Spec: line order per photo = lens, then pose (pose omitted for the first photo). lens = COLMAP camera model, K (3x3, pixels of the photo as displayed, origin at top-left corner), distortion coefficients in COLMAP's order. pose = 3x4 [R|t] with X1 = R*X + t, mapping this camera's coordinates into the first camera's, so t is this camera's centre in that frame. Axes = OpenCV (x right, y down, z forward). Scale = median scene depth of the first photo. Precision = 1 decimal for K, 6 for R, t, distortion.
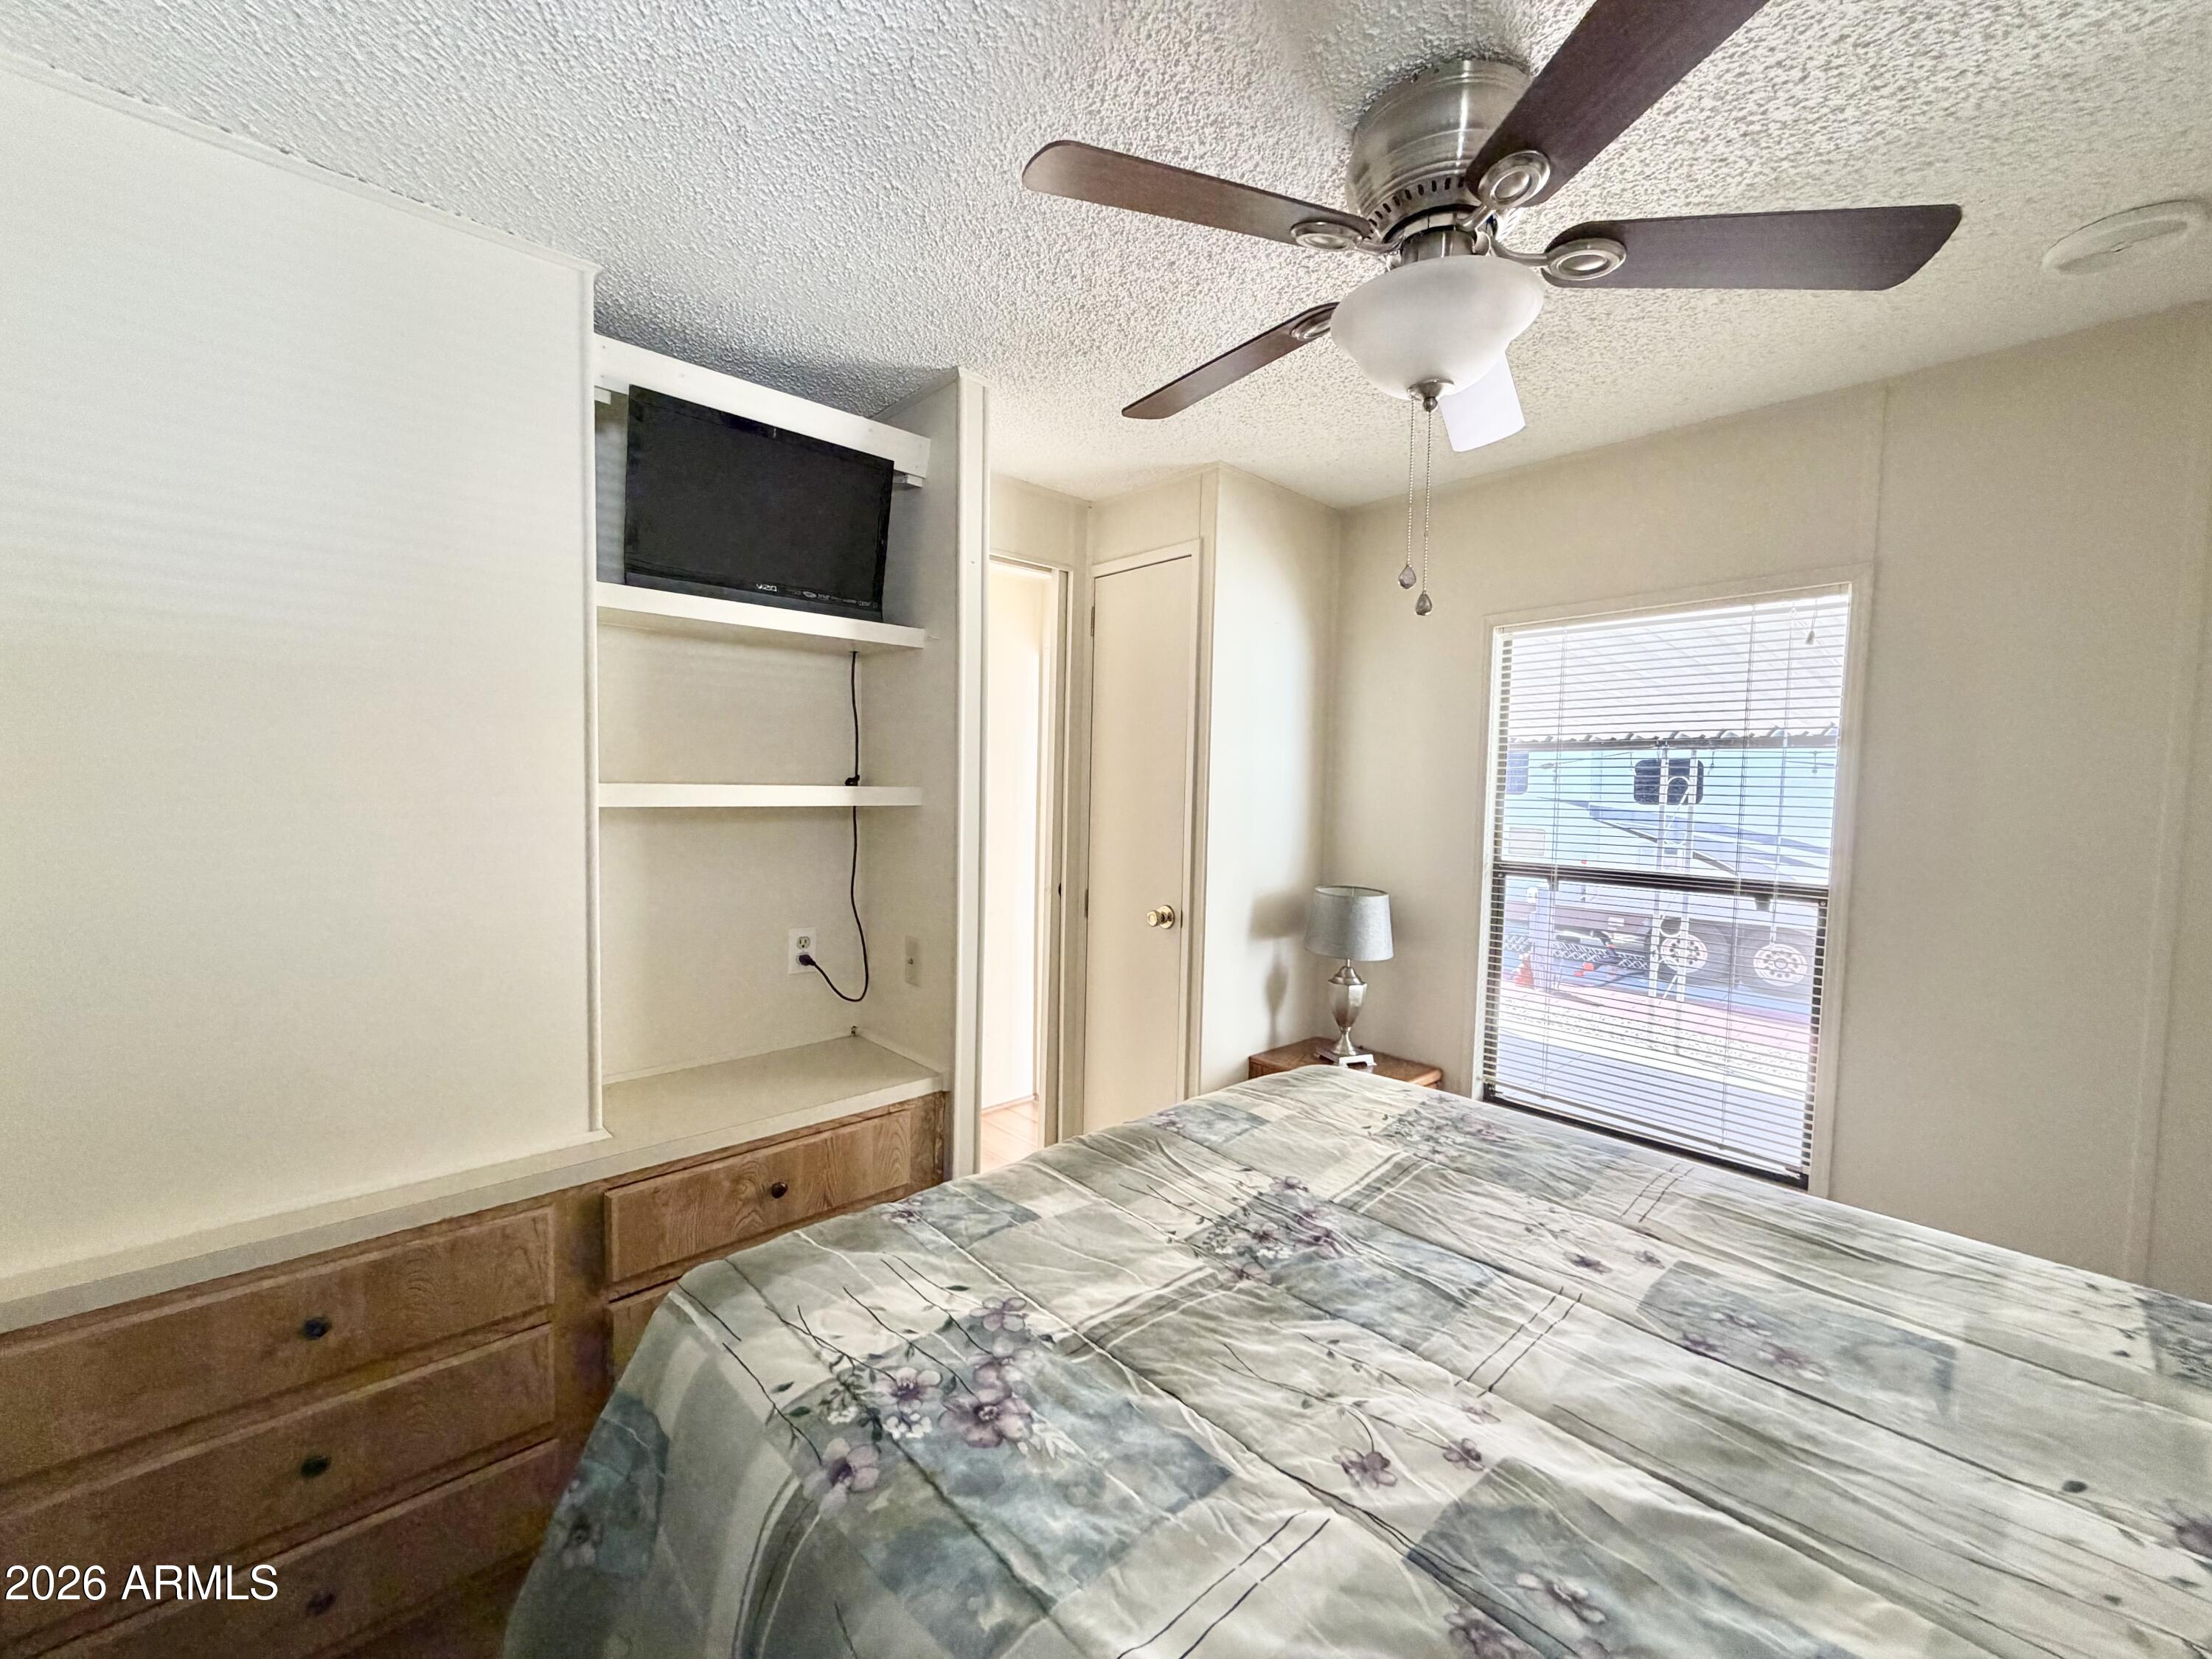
lens RADIAL K [[889.5, 0, 1101.6], [0, 889.5, 833.8], [0, 0, 1]] dist [-0.003056, -0.000482]
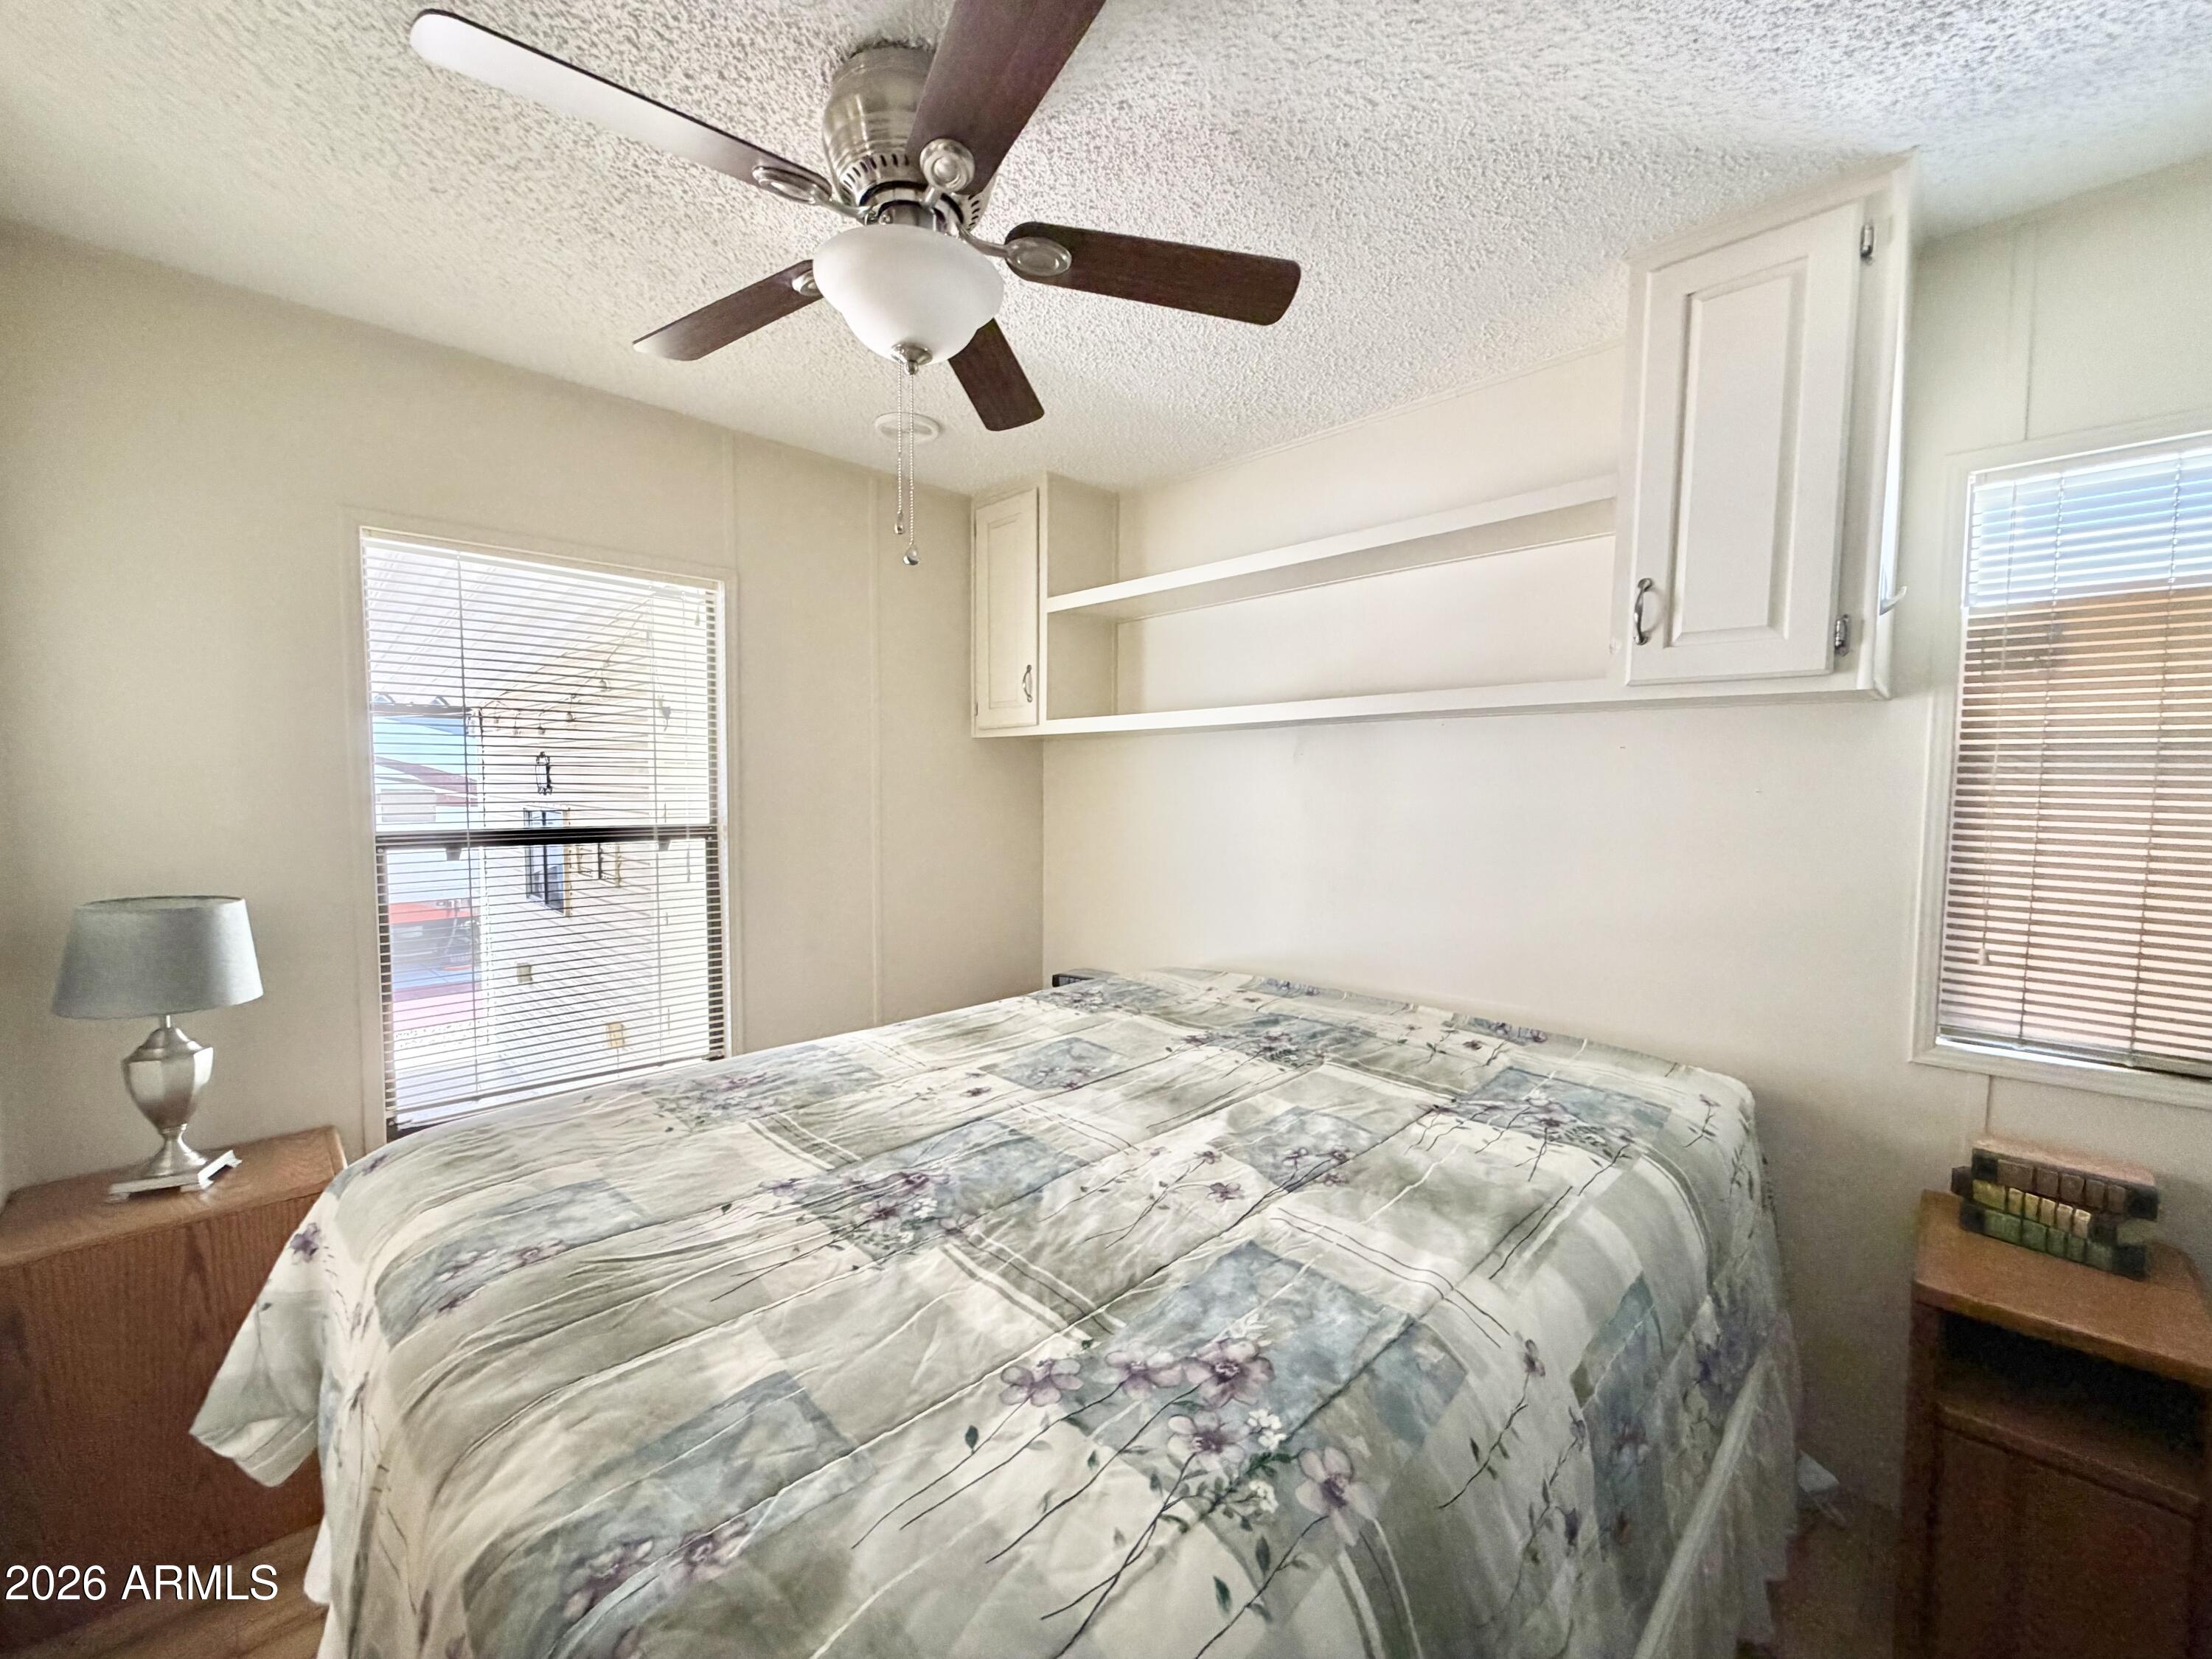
lens RADIAL K [[889.5, 0, 1101.6], [0, 889.5, 833.8], [0, 0, 1]] dist [-0.003056, -0.000482]
pose [[-0.045473, -0.075305, 0.996123, -0.831837], [0.049733, 0.995748, 0.077547, 0.006881], [-0.997727, 0.053066, -0.041535, 0.935474]]
